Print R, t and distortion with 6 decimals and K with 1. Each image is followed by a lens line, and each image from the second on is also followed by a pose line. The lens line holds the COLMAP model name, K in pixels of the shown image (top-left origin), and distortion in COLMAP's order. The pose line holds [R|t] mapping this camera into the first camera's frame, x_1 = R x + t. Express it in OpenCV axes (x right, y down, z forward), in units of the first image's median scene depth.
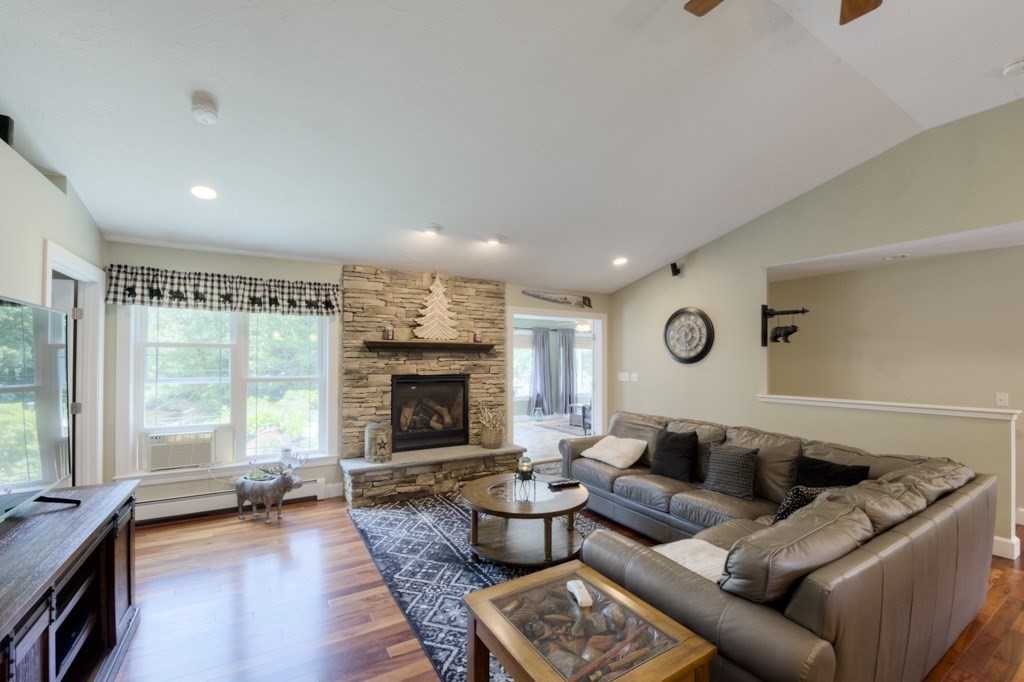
lens RADIAL K [[415.6, 0, 506.7], [0, 415.6, 353.5], [0, 0, 1]] dist [-0.014310, -0.003603]
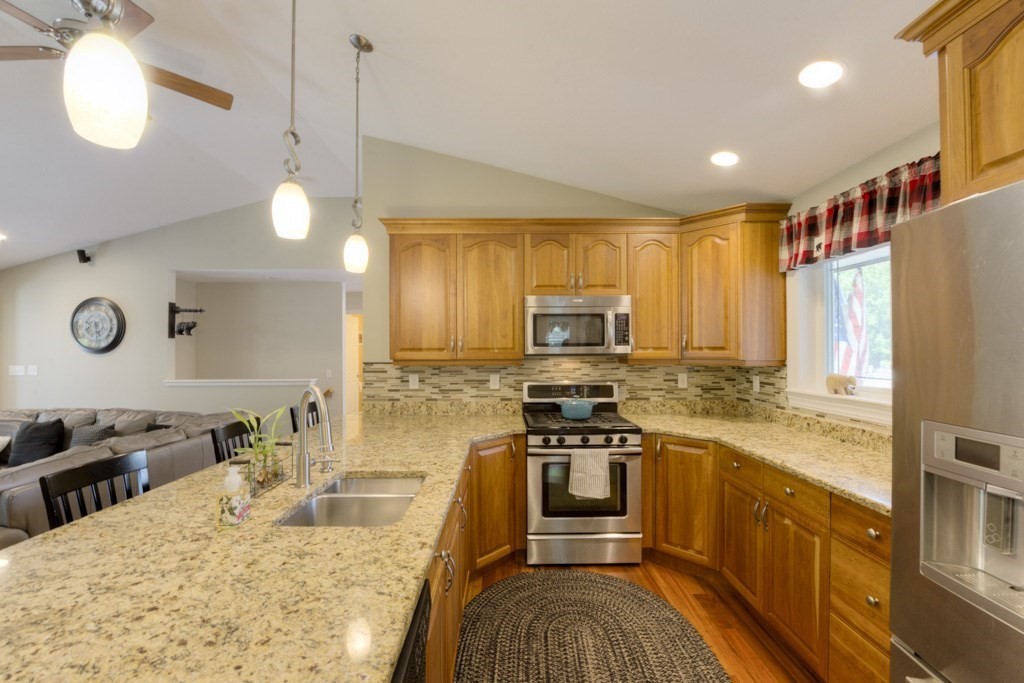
lens RADIAL K [[415.6, 0, 505.1], [0, 415.6, 347.8], [0, 0, 1]] dist [-0.014310, -0.003603]
pose [[0.511659, -0.000434, 0.859189, 0.111893], [-0.009669, 0.999934, 0.006264, -0.006663], [-0.859134, -0.011512, 0.511621, -0.383398]]
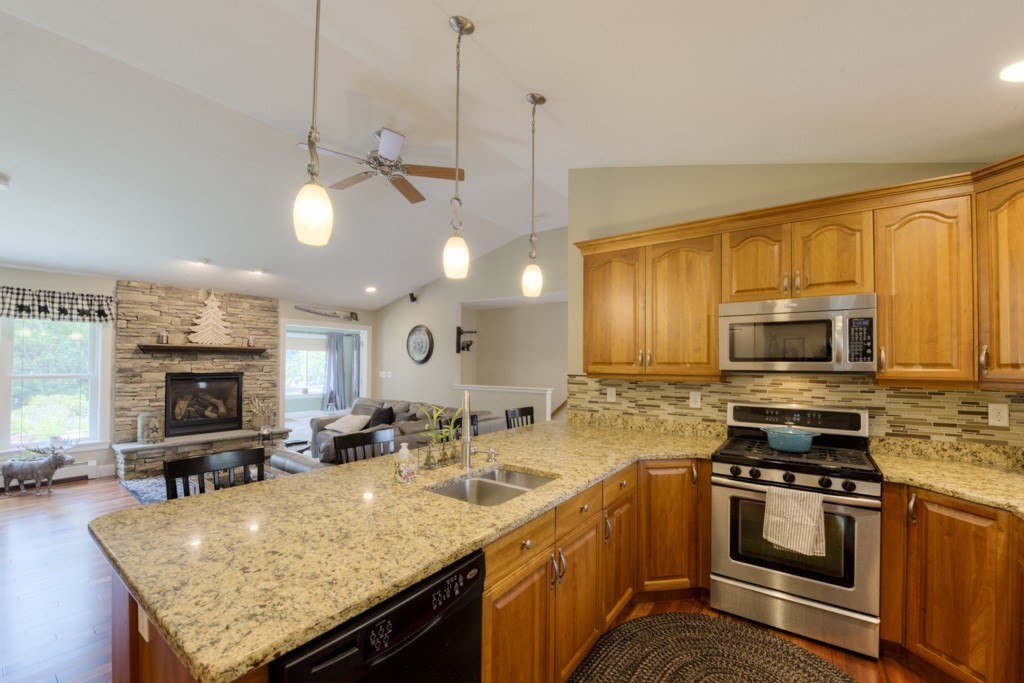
lens RADIAL K [[415.6, 0, 502.7], [0, 415.6, 355.5], [0, 0, 1]] dist [-0.014310, -0.003603]
pose [[0.927990, 0.010789, 0.372450, 0.195704], [-0.011185, 0.999937, -0.001098, -0.008962], [-0.372438, -0.003147, 0.928052, -0.497613]]
